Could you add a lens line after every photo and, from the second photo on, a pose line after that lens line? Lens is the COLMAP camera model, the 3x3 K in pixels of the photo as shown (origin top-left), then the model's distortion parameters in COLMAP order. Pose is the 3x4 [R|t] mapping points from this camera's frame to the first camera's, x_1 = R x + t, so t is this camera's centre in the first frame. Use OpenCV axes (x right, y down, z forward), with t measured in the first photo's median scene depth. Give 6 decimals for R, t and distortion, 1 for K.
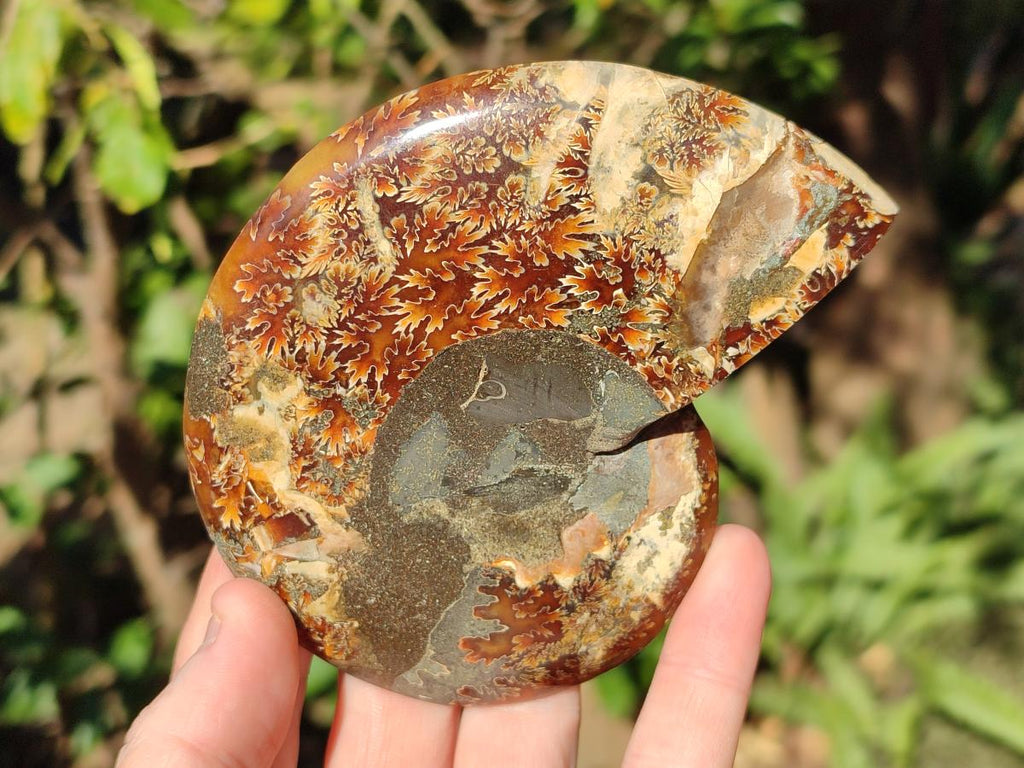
lens RADIAL K [[1483.7, 0, 507.8], [0, 1483.7, 365.1], [0, 0, 1]] dist [0.305326, -1.900915]
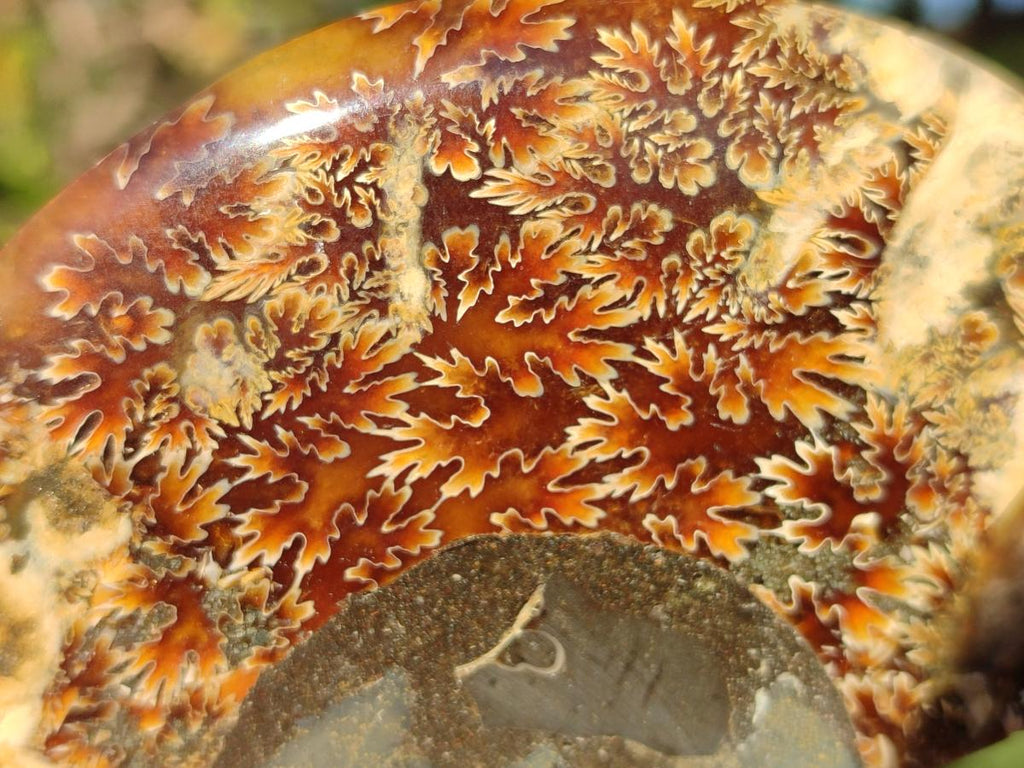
lens RADIAL K [[1483.7, 0, 507.8], [0, 1483.7, 365.1], [0, 0, 1]] dist [0.305326, -1.900915]
pose [[0.948306, 0.275701, 0.157176, -0.118701], [-0.256839, 0.957646, -0.130181, -0.005896], [-0.186410, 0.083082, 0.978953, 0.561209]]
